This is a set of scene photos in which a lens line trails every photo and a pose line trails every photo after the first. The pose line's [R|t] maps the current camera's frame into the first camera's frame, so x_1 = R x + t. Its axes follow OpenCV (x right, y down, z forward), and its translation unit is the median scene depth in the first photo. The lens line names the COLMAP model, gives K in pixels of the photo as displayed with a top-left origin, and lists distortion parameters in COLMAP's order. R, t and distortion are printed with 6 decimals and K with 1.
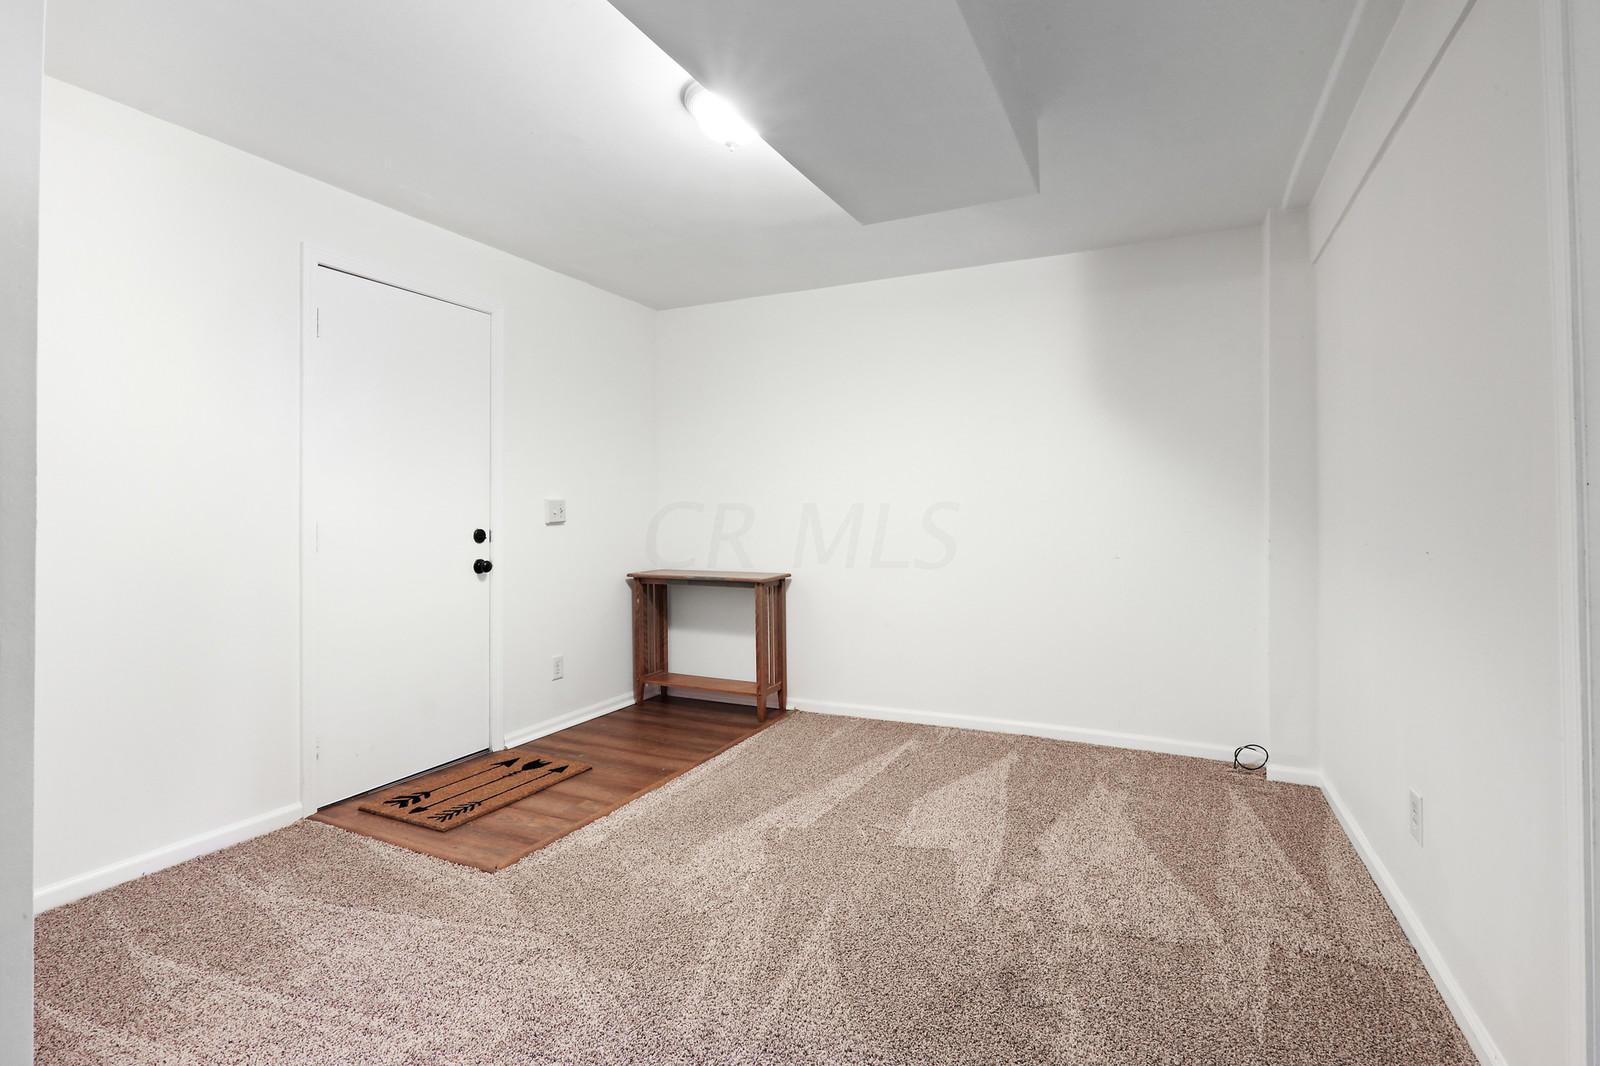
lens RADIAL K [[770.9, 0, 801.9], [0, 770.9, 496.2], [0, 0, 1]] dist [-0.000561, -0.000213]
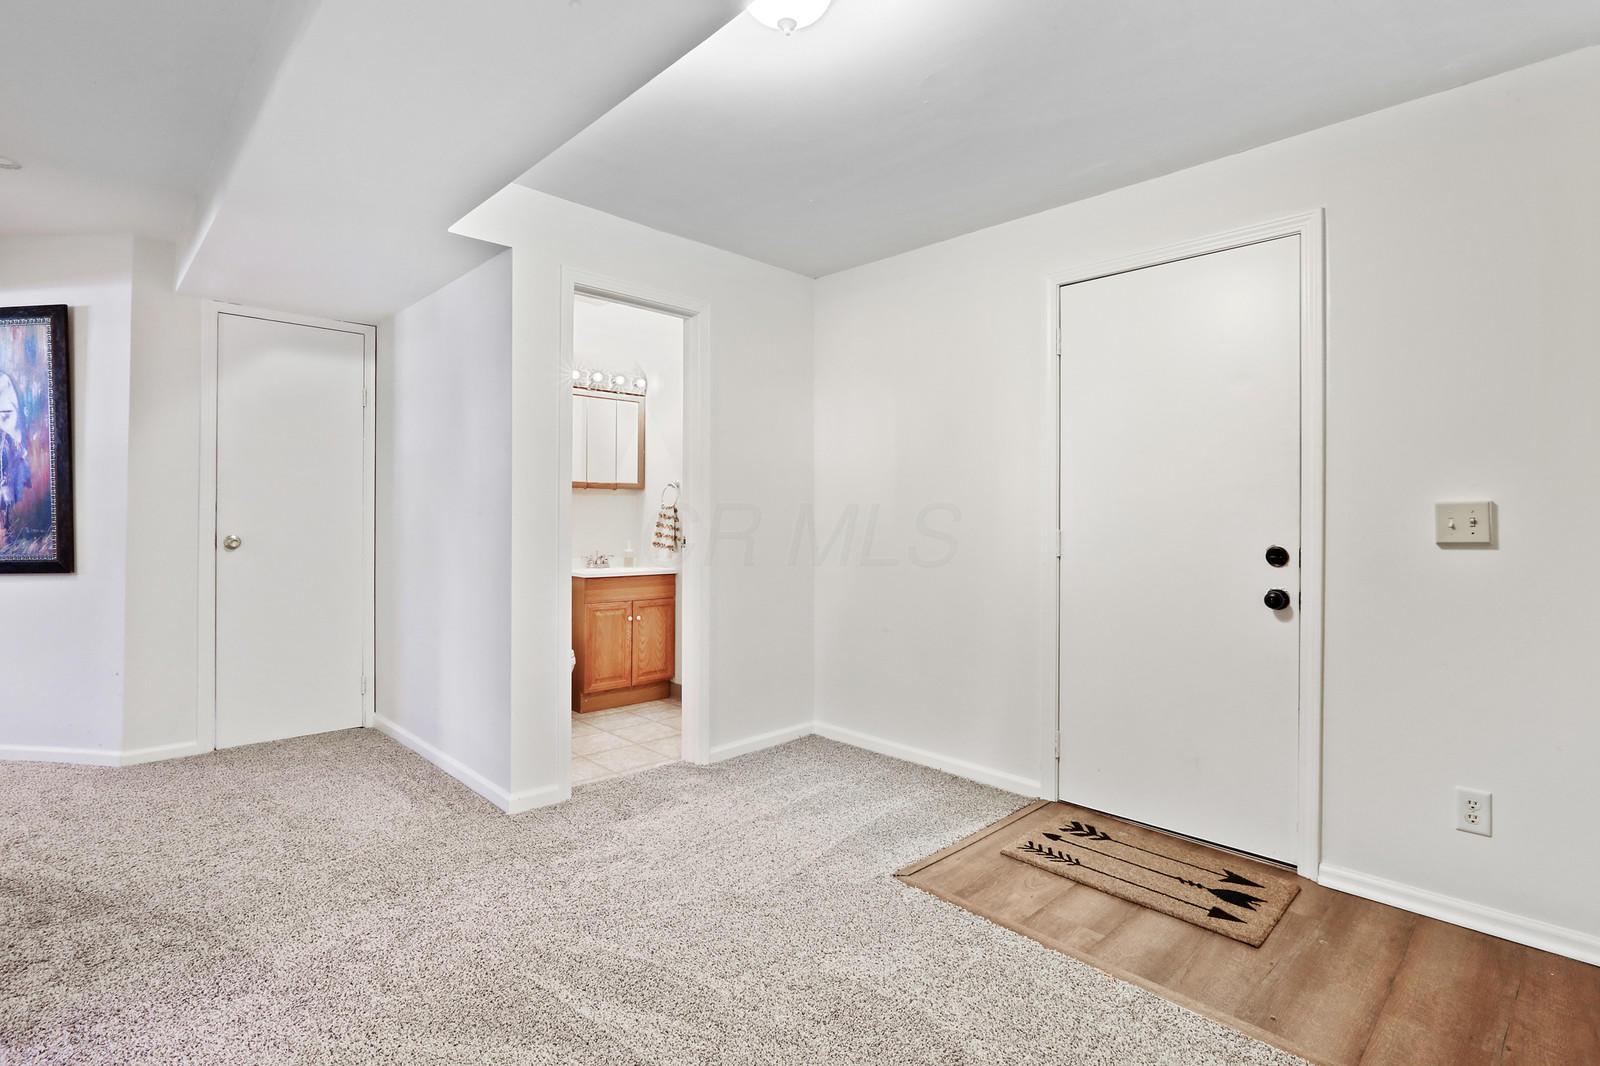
lens RADIAL K [[767.2, 0, 791.3], [0, 767.2, 524.6], [0, 0, 1]] dist [-0.002253, -0.000041]
pose [[-0.357332, 0.006021, -0.933958, 0.461298], [0.012594, 0.999919, 0.001627, 0.018080], [0.933892, -0.011181, -0.357379, 0.974426]]
